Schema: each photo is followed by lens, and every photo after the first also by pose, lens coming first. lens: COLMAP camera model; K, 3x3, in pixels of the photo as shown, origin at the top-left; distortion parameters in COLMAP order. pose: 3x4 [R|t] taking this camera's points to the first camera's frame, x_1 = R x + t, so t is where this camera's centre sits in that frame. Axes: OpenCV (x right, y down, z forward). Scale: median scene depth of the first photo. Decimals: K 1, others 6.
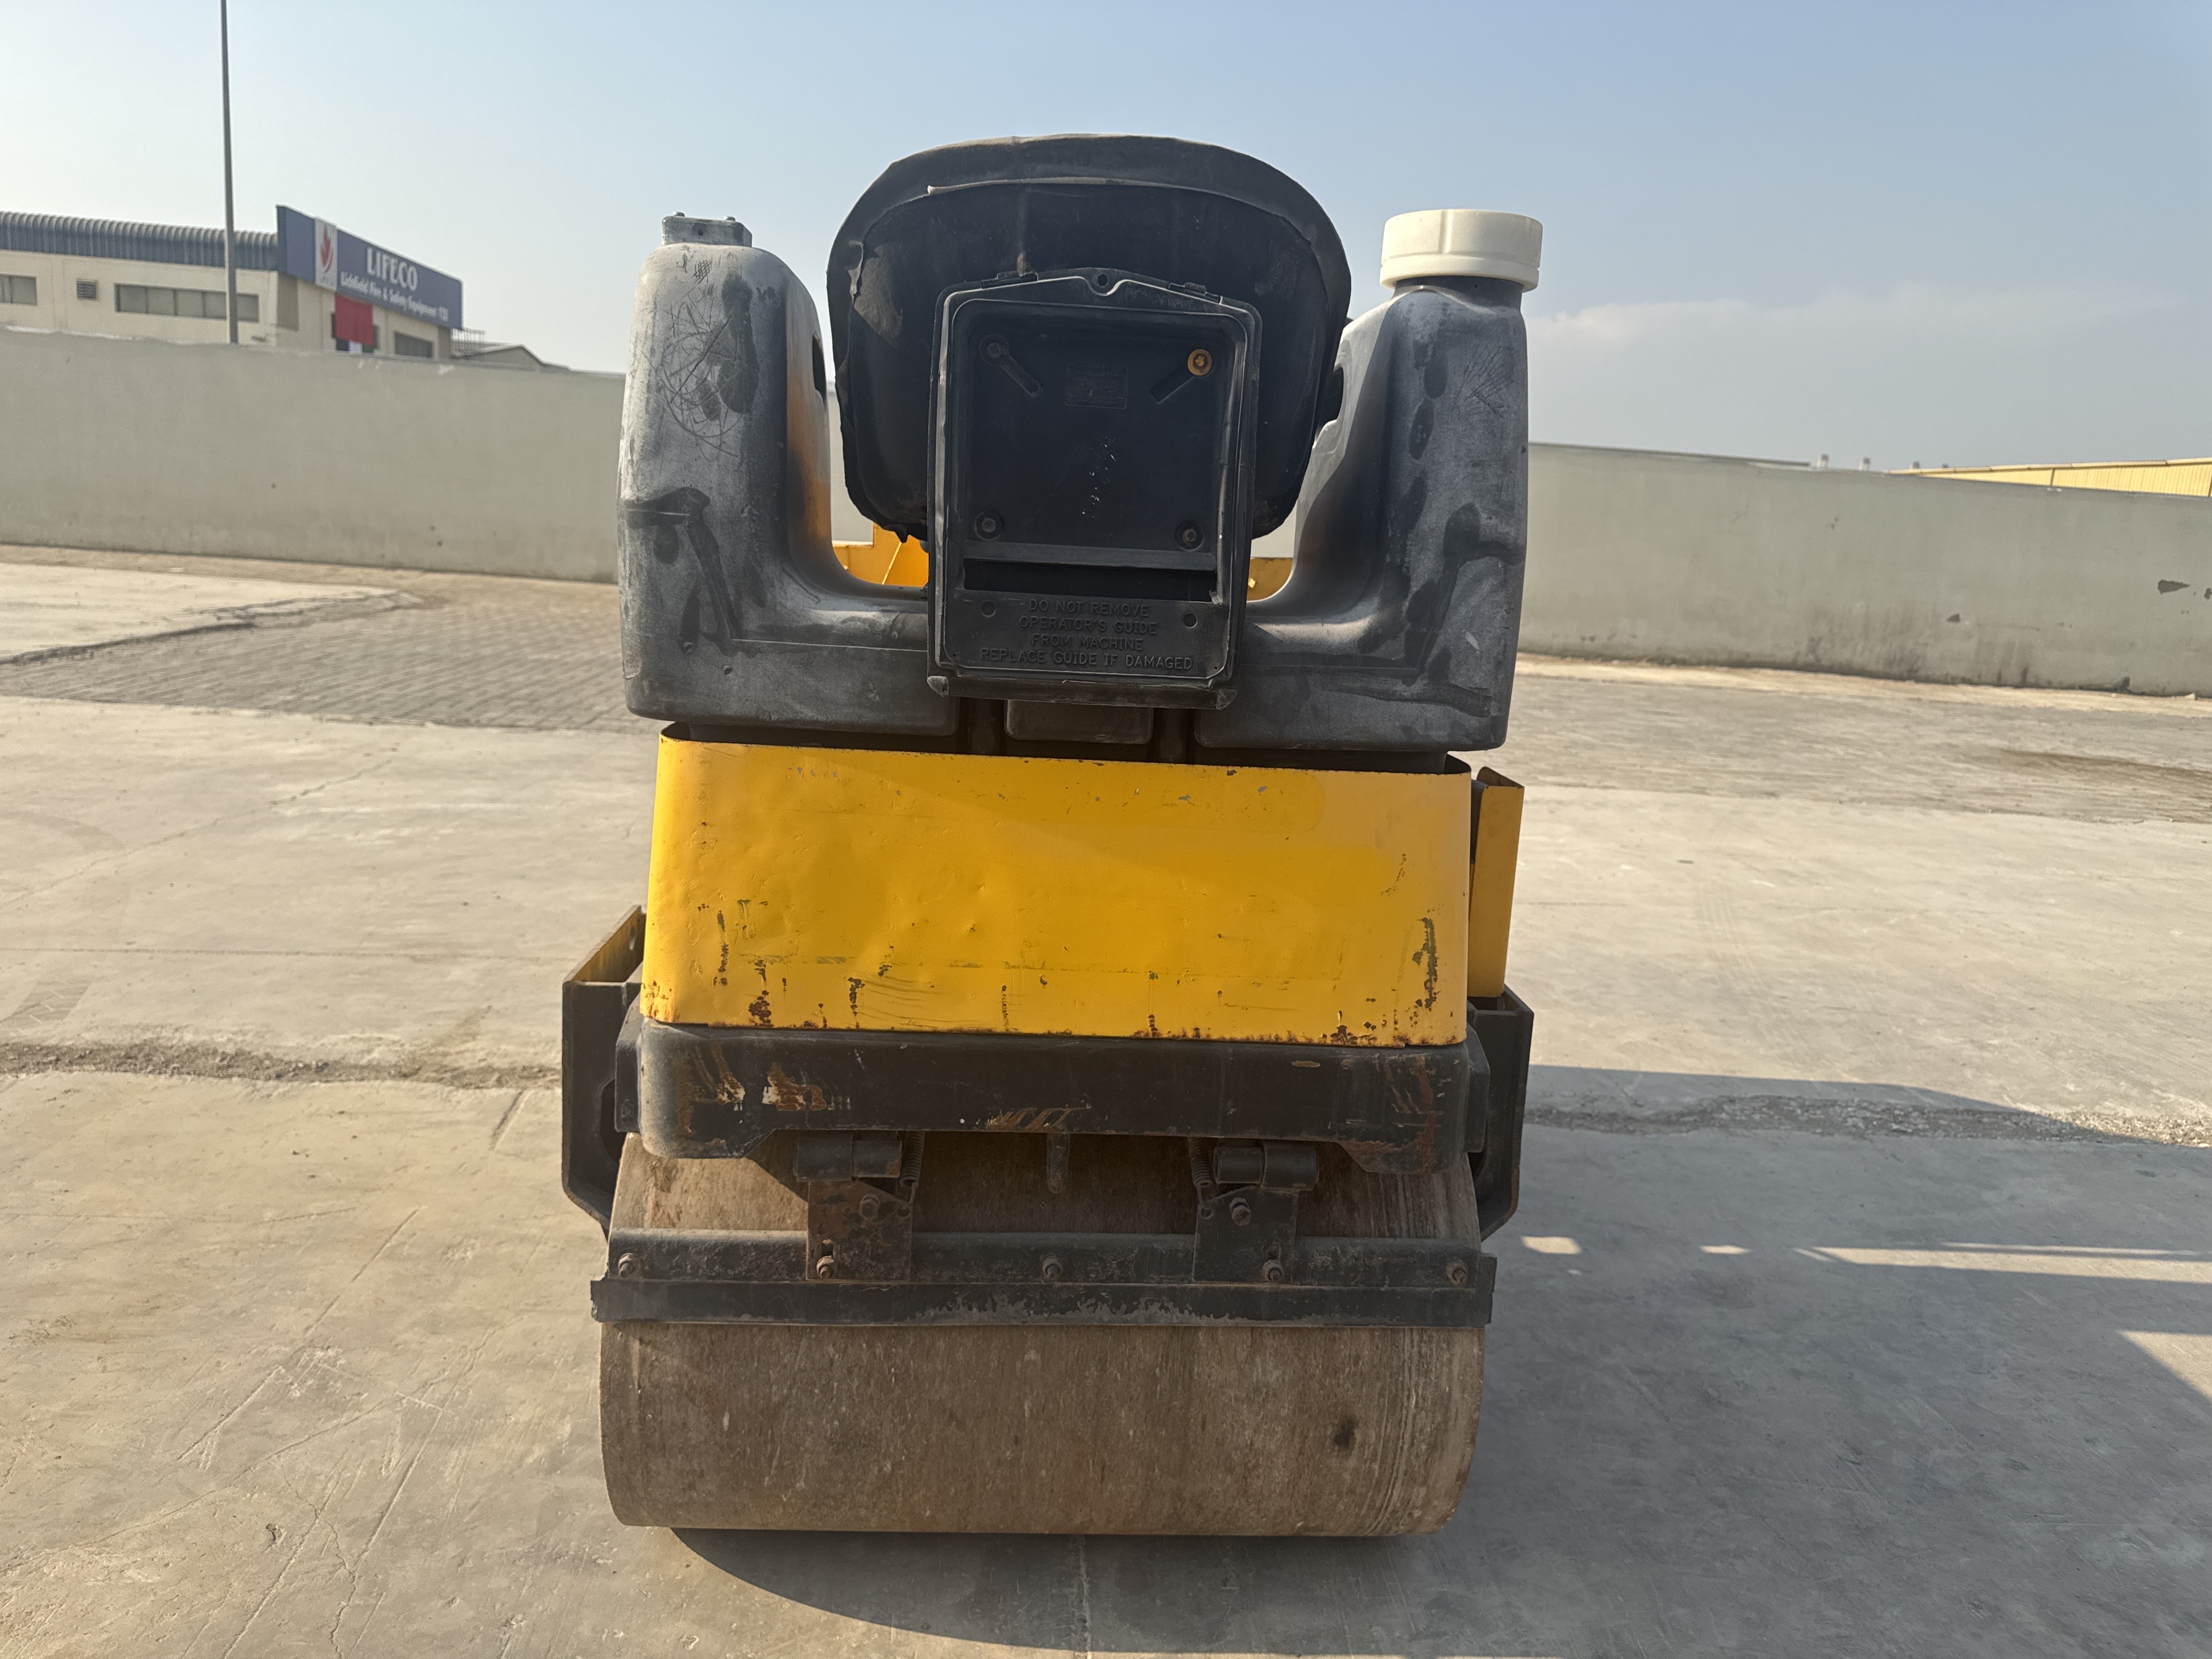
lens RADIAL K [[1586.5, 0, 1107.4], [0, 1586.5, 839.2], [0, 0, 1]] dist [0.020542, -0.031859]
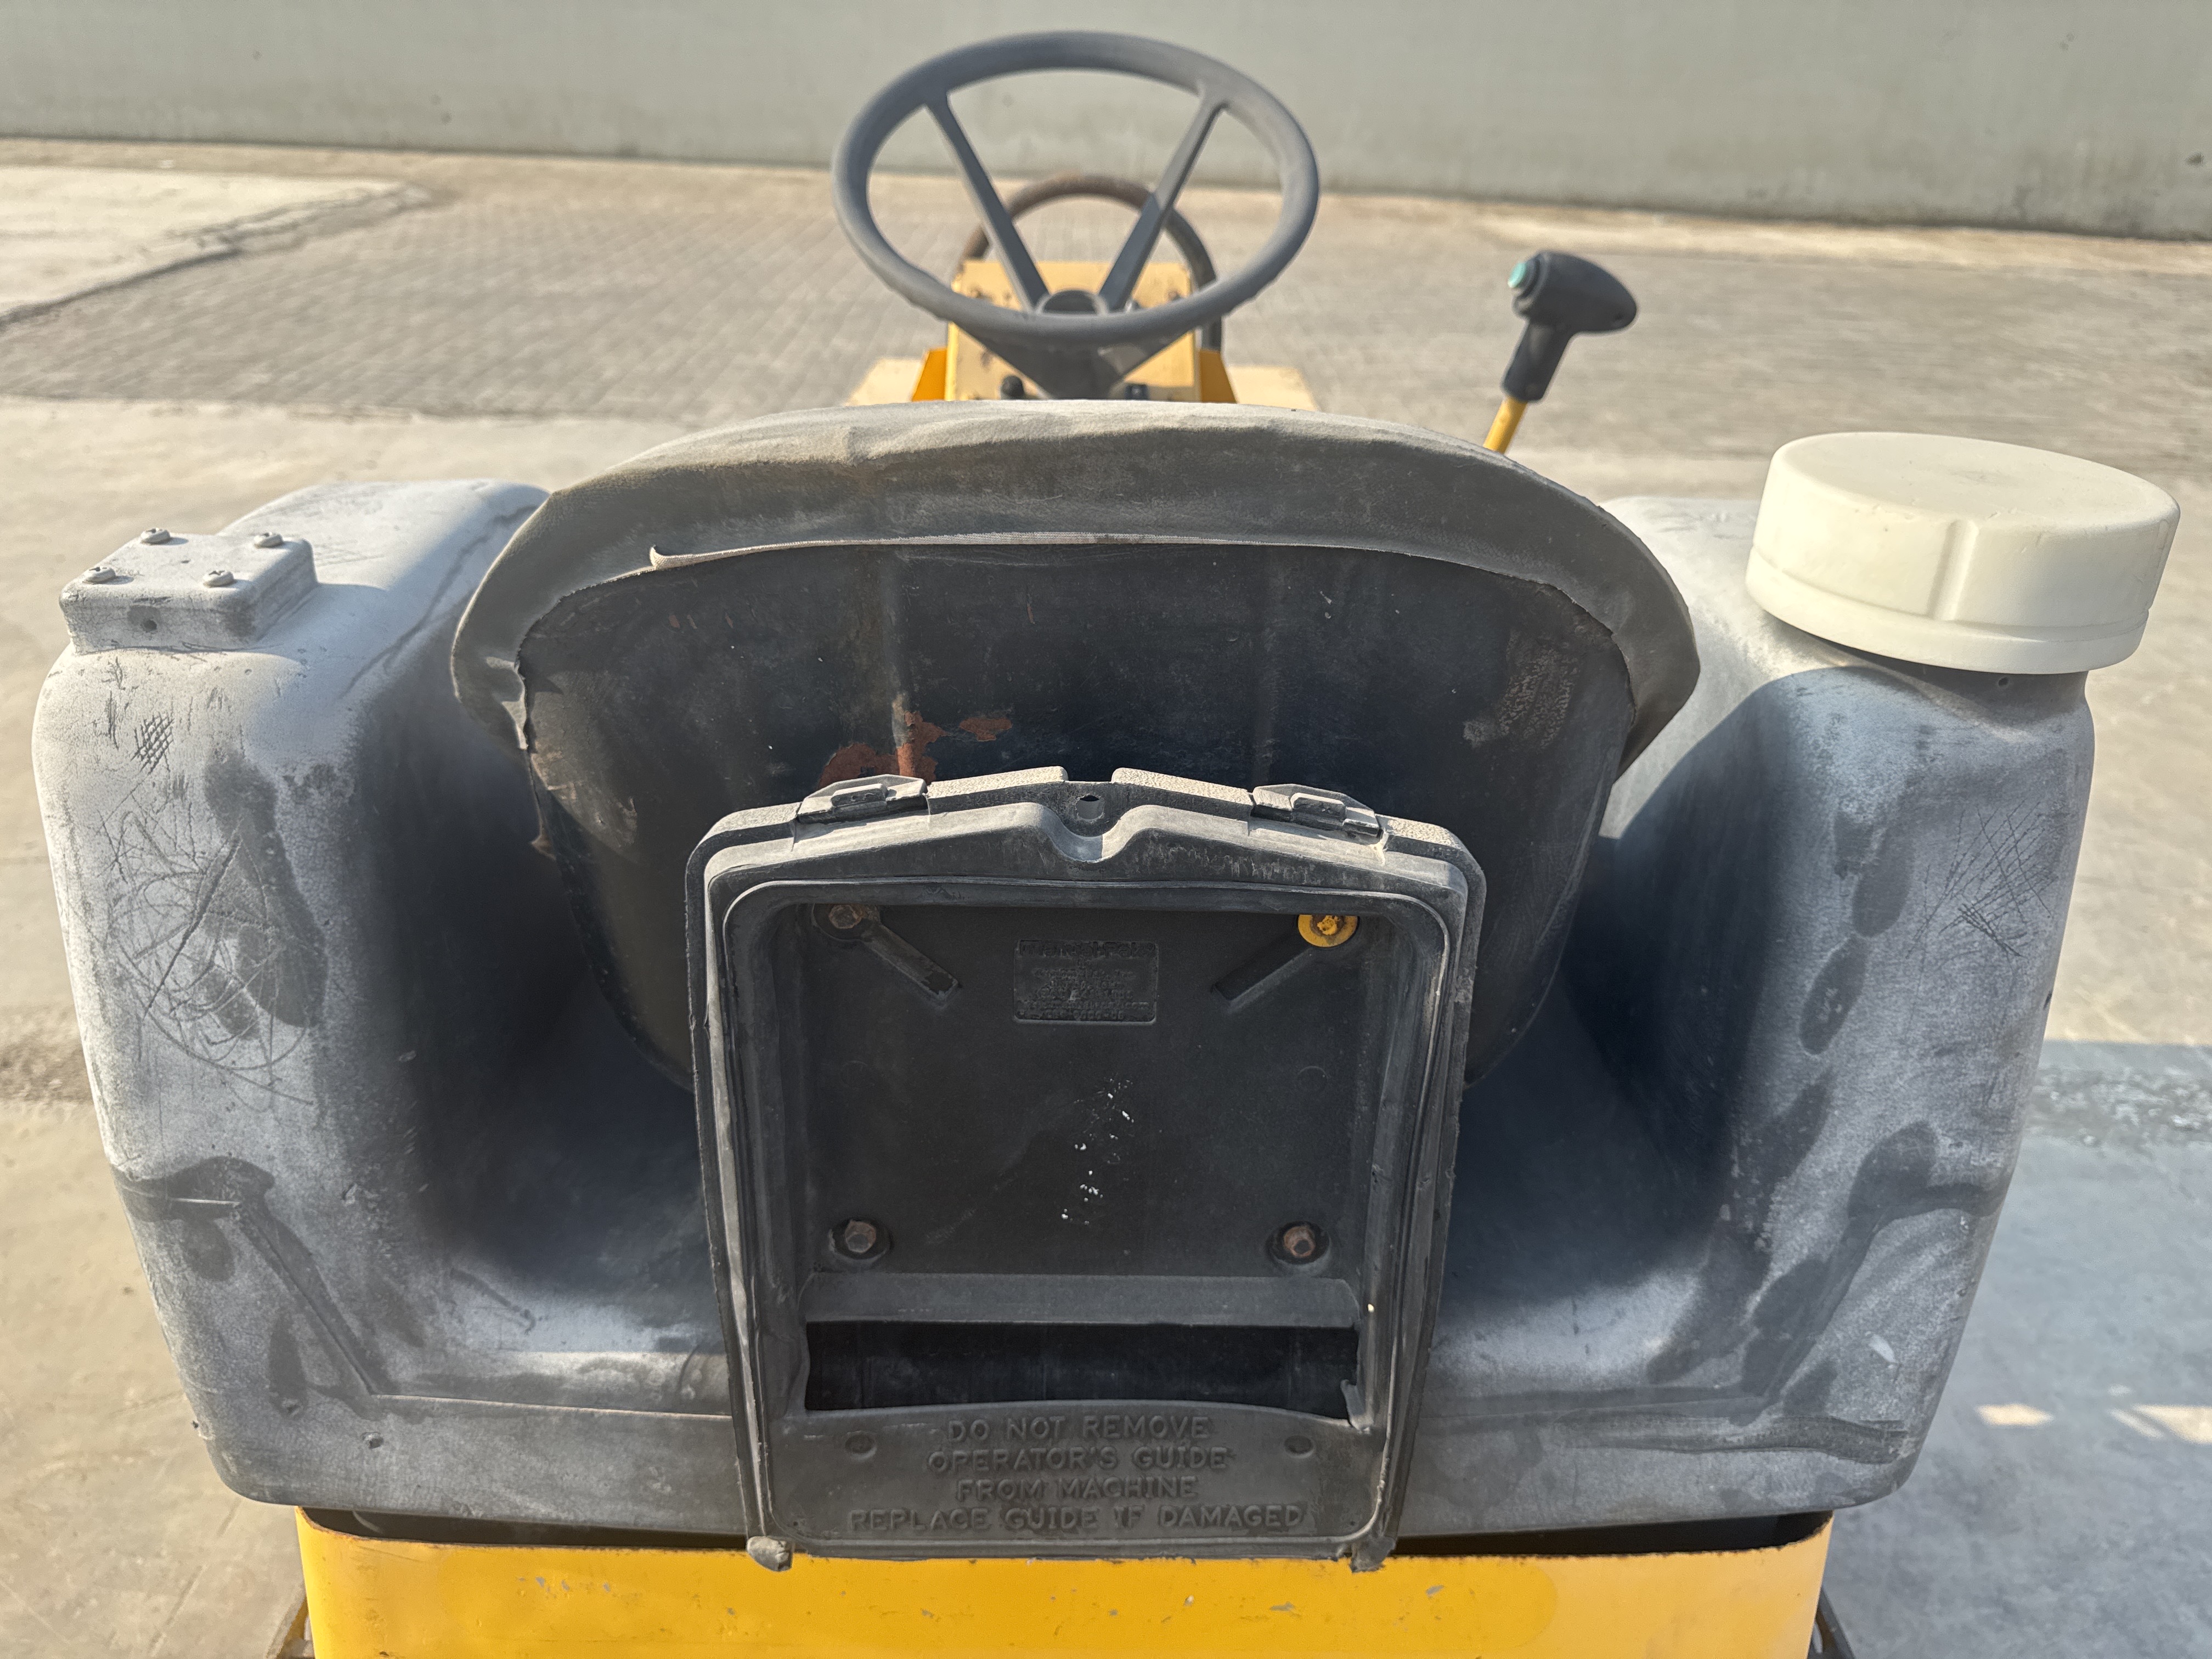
lens RADIAL K [[1586.5, 0, 1096.9], [0, 1586.5, 842.6], [0, 0, 1]] dist [0.020542, -0.031859]
pose [[0.997914, 0.000513, -0.064562, 0.020293], [0.017667, 0.959633, 0.280701, -0.387431], [0.062099, -0.281256, 0.957621, 0.525588]]
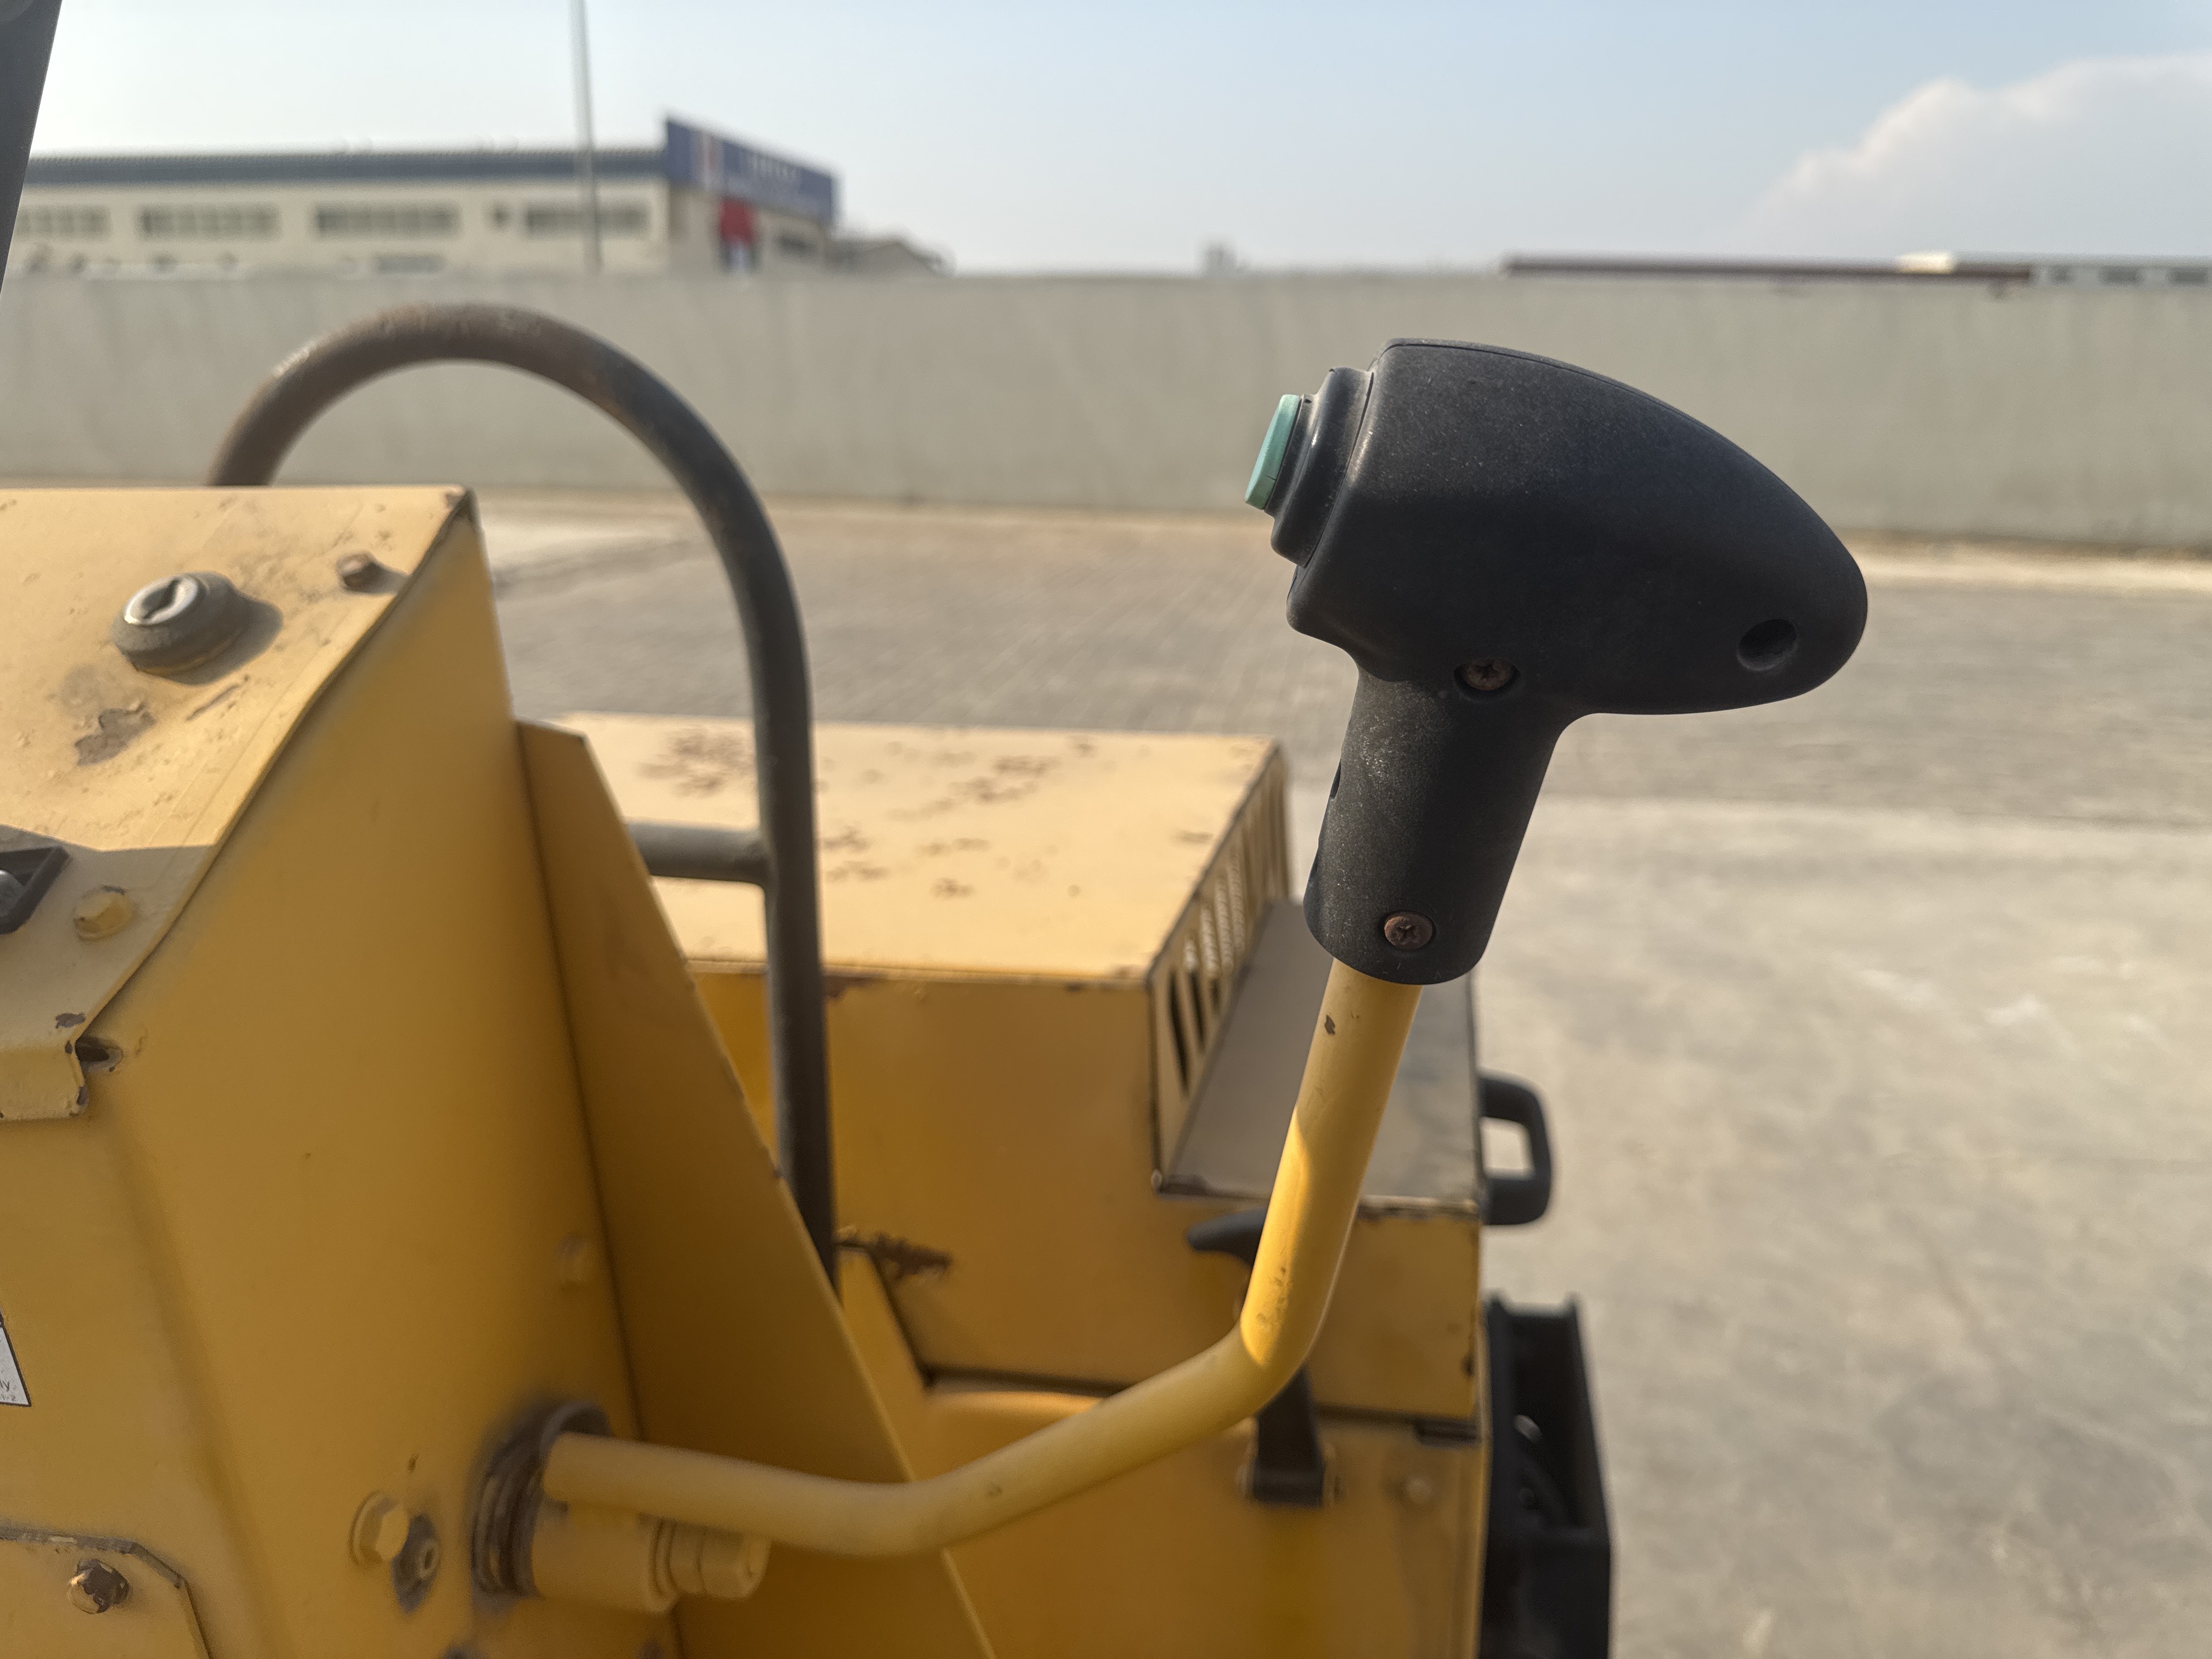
lens RADIAL K [[1586.5, 0, 1108.1], [0, 1586.5, 843.0], [0, 0, 1]] dist [0.020542, -0.031859]
pose [[0.970235, 0.013412, -0.241795, 0.193231], [0.006740, 0.996583, 0.082322, -0.405623], [0.242073, -0.081501, 0.966829, 1.167736]]
